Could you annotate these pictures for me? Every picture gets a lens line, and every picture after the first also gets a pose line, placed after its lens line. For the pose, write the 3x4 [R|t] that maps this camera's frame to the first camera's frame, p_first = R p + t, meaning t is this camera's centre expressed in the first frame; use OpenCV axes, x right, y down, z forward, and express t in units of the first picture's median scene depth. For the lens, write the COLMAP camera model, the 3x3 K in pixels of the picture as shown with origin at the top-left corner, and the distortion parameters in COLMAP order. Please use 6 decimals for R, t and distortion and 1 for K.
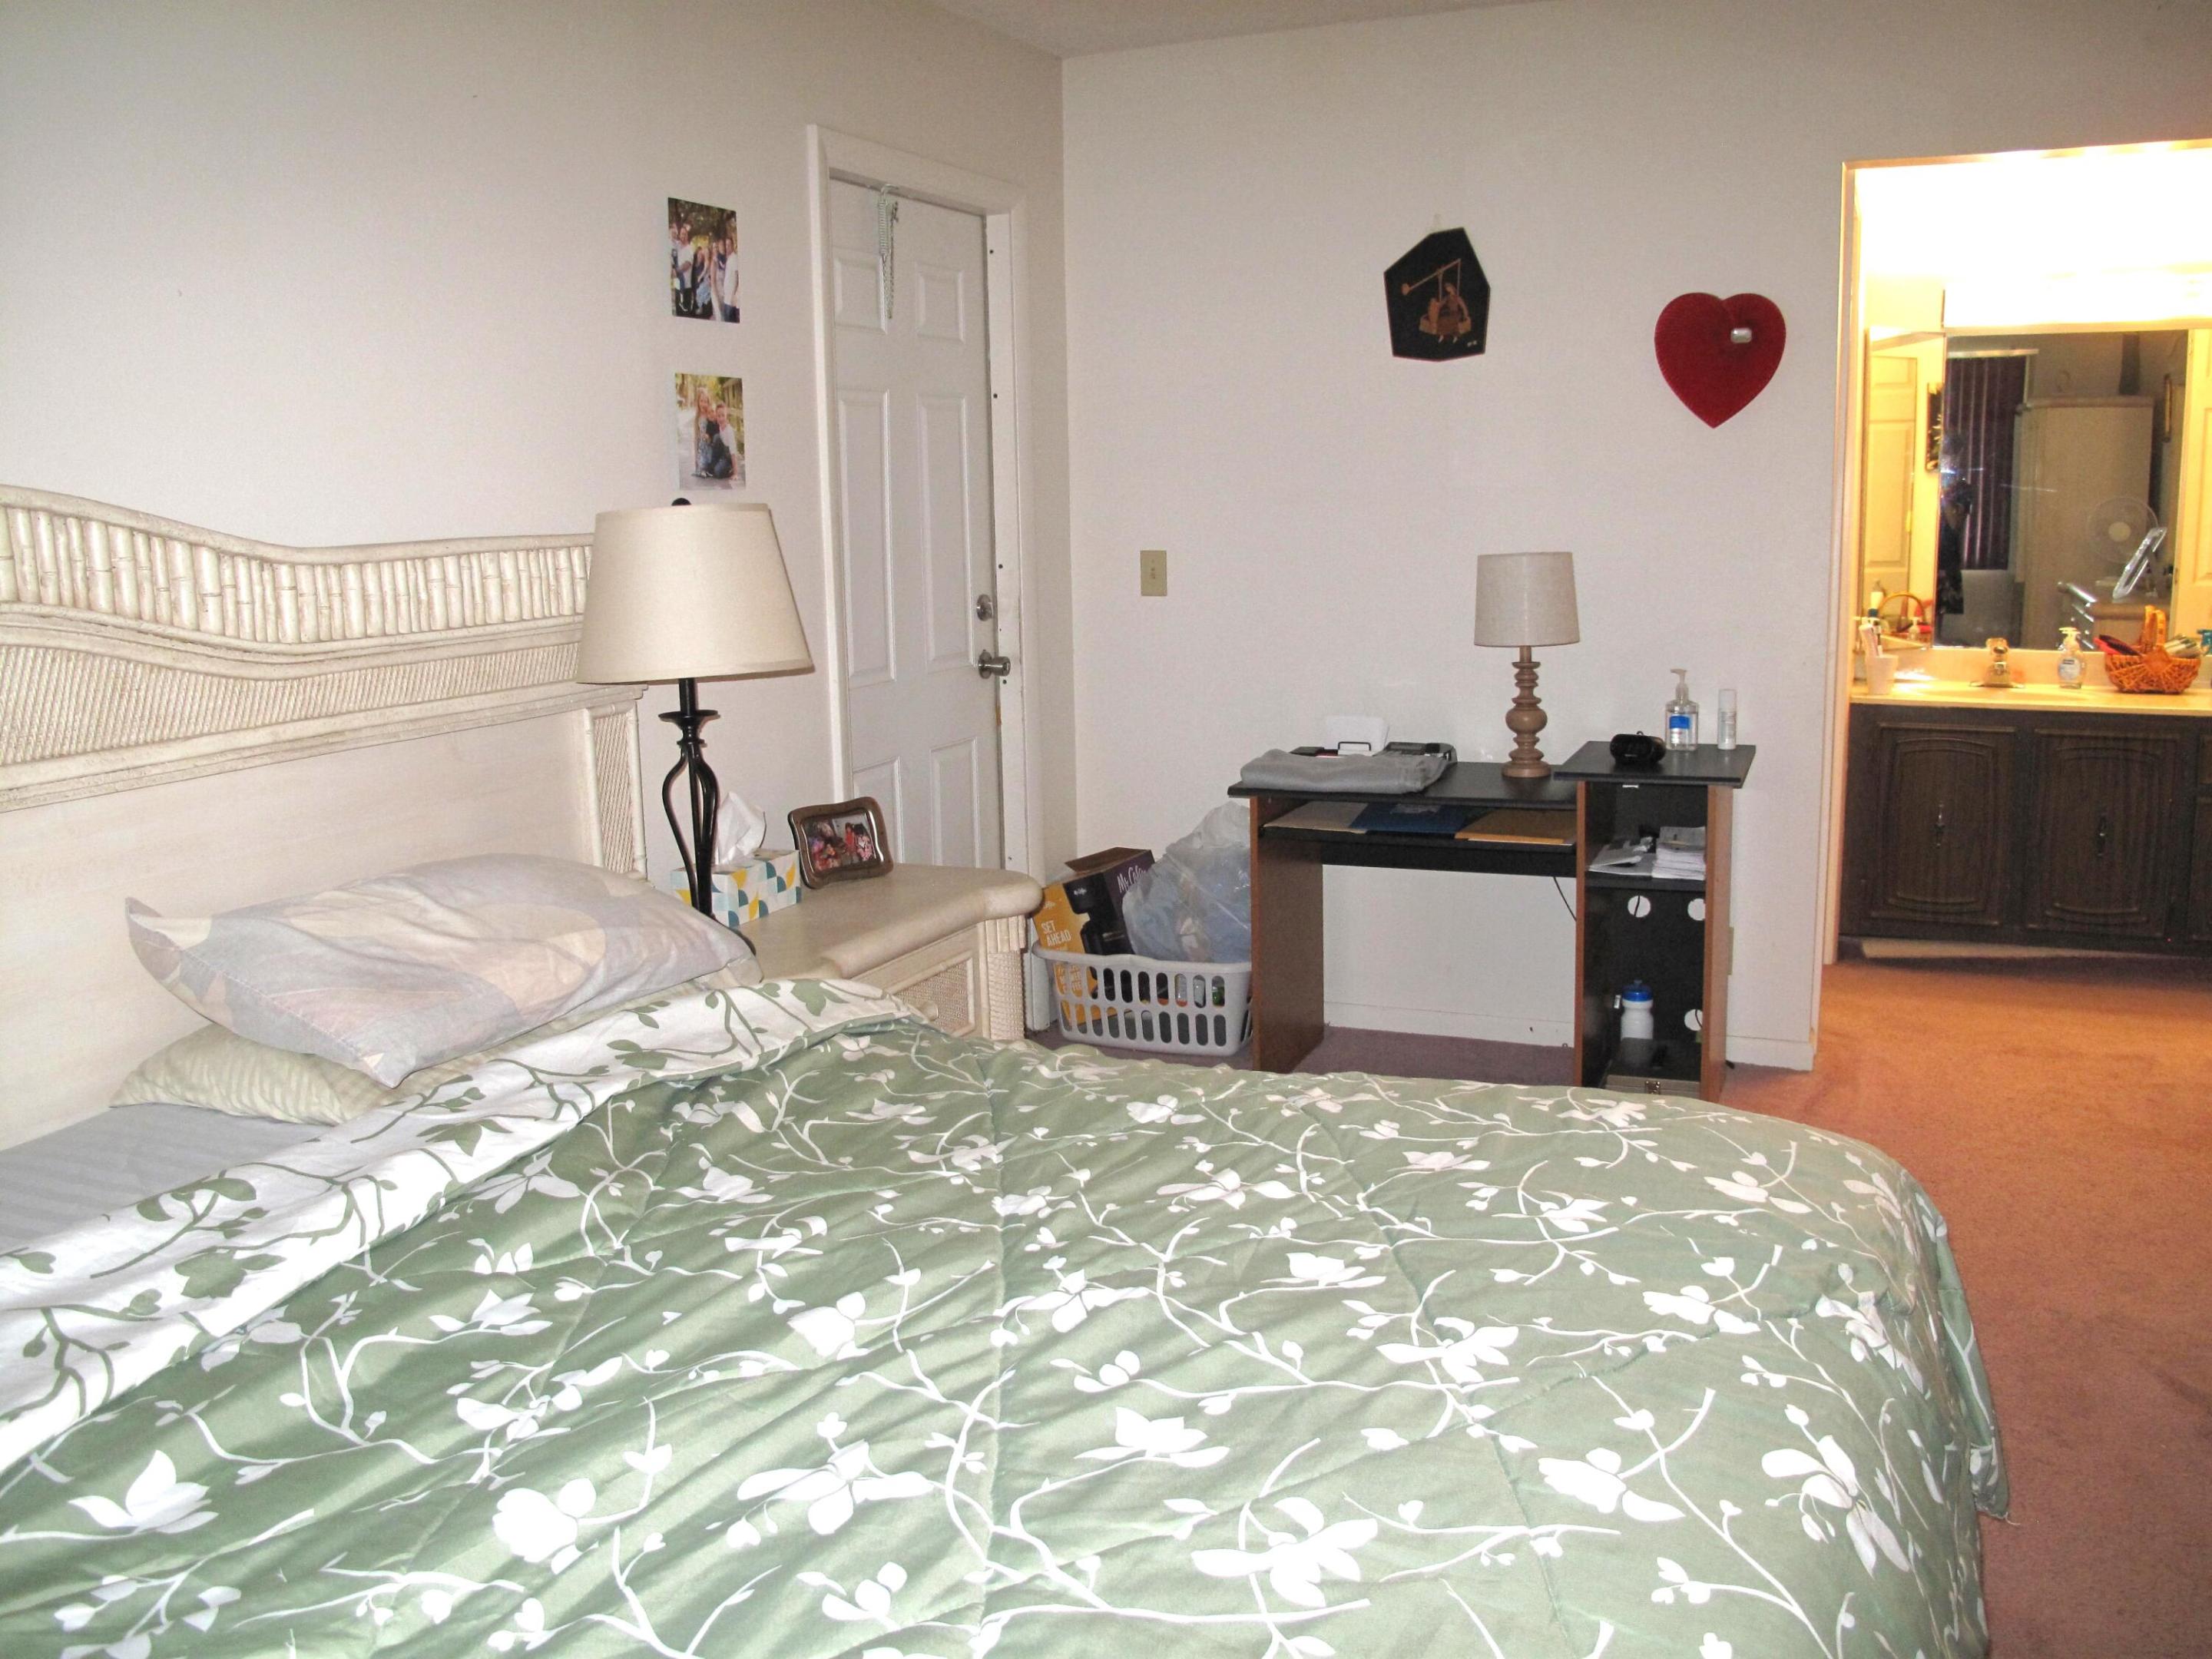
lens RADIAL K [[1837.7, 0, 1106.6], [0, 1837.7, 817.8], [0, 0, 1]] dist [-0.147580, 0.108993]
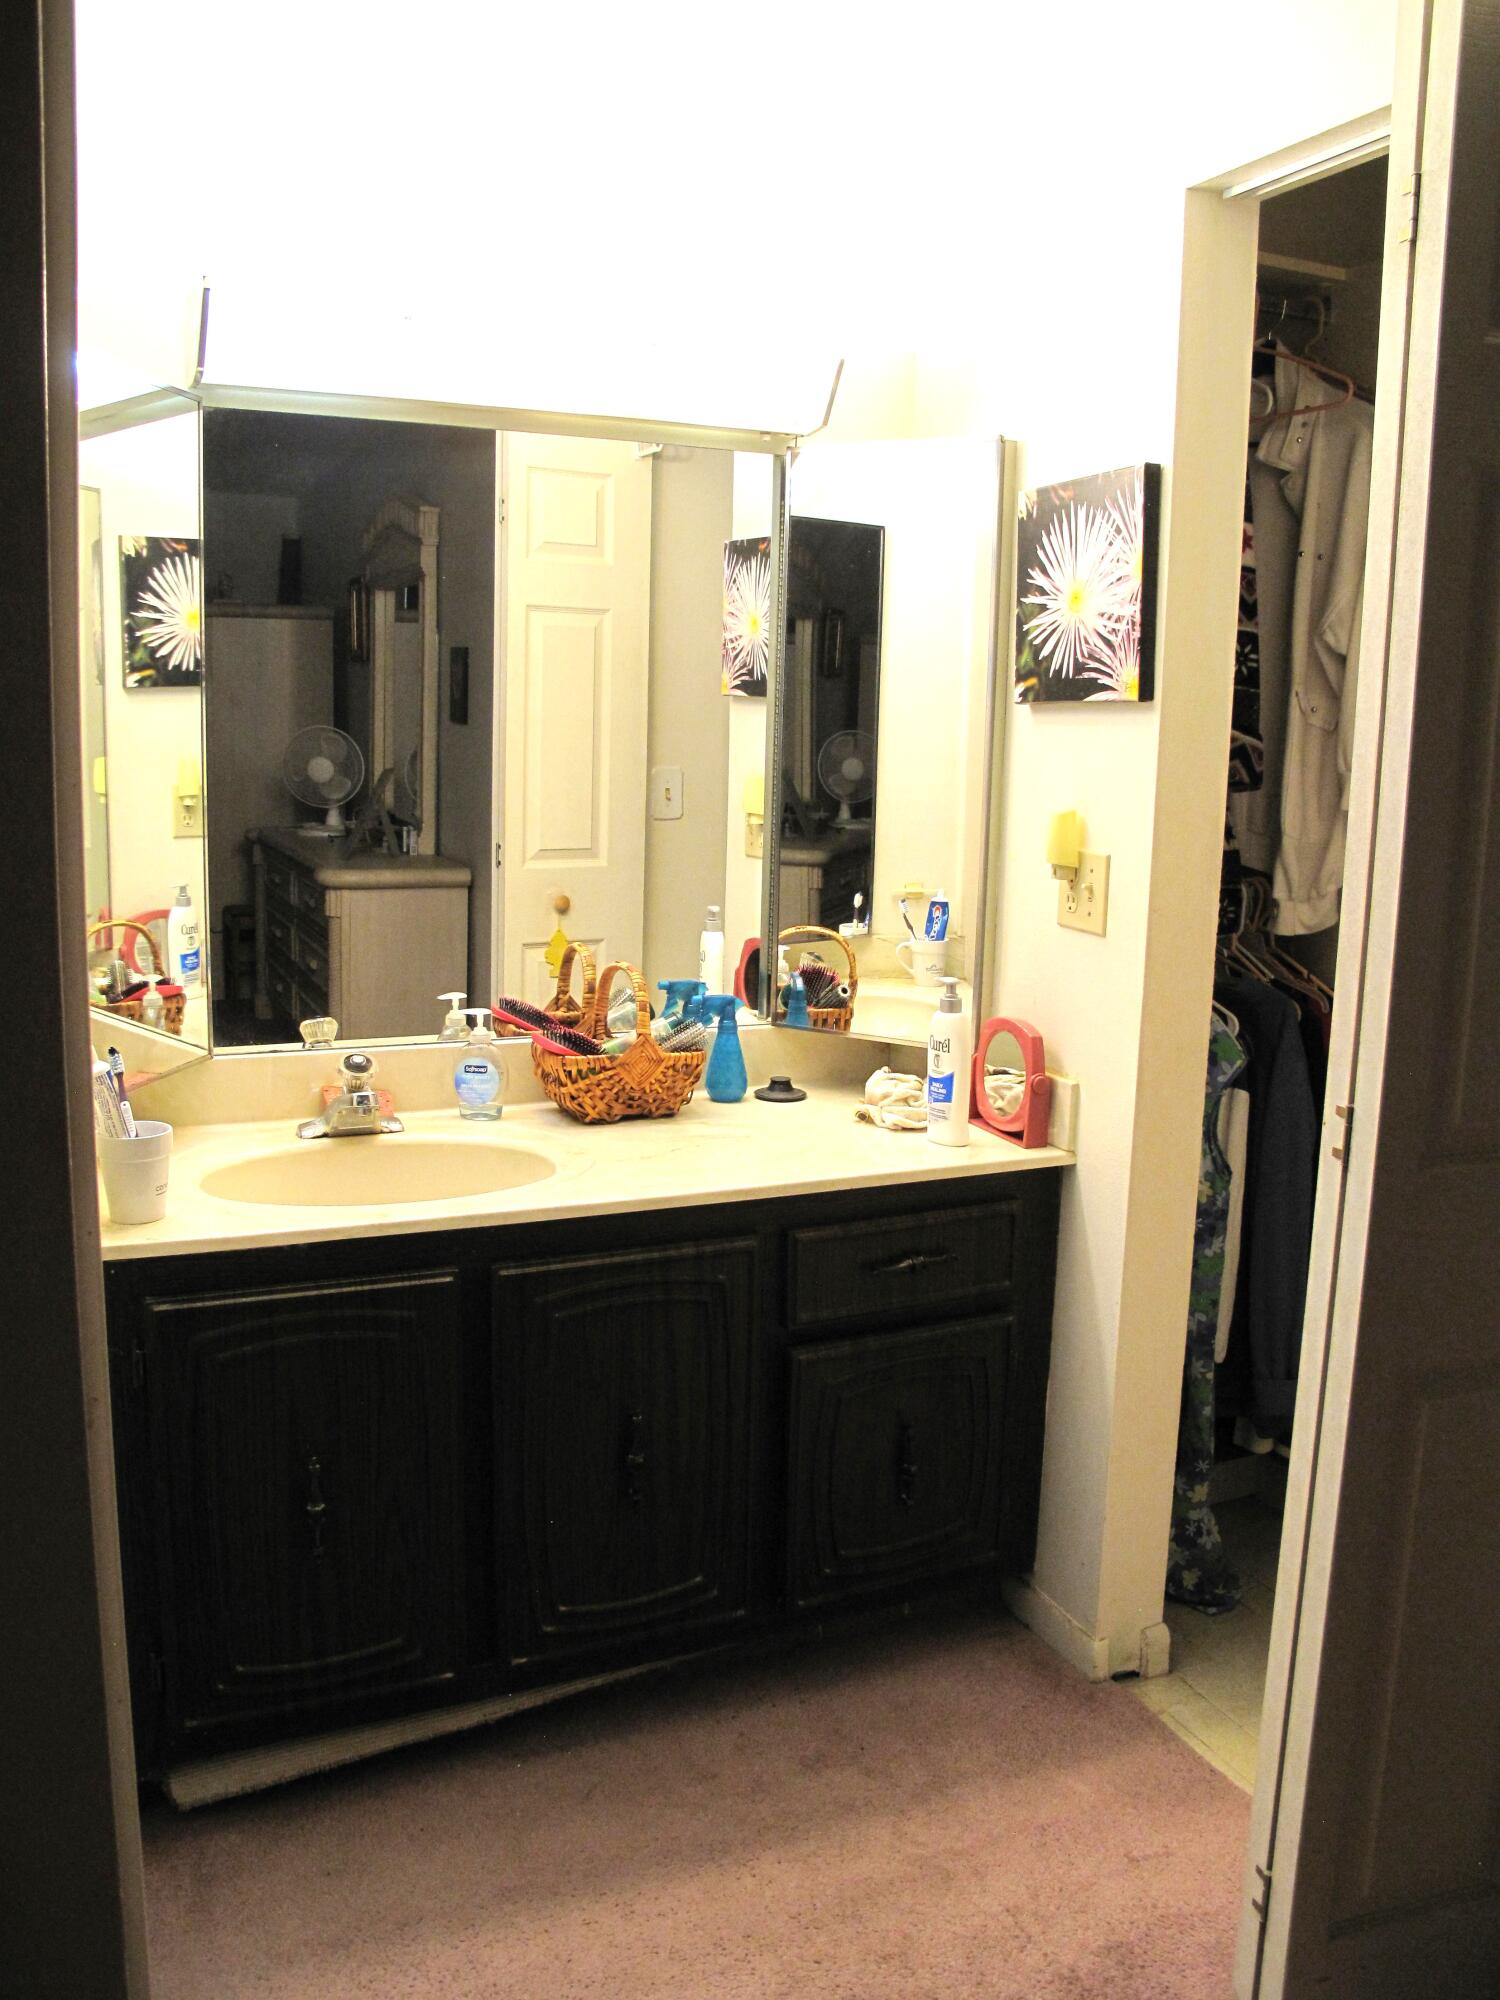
lens RADIAL K [[1661.5, 0, 755.6], [0, 1661.5, 1003.3], [0, 0, 1]] dist [-0.147580, 0.108993]
pose [[0.656306, -0.085688, 0.749613, 0.243012], [0.086267, 0.995537, 0.038270, -0.119824], [-0.749547, 0.039550, 0.660768, 0.633308]]
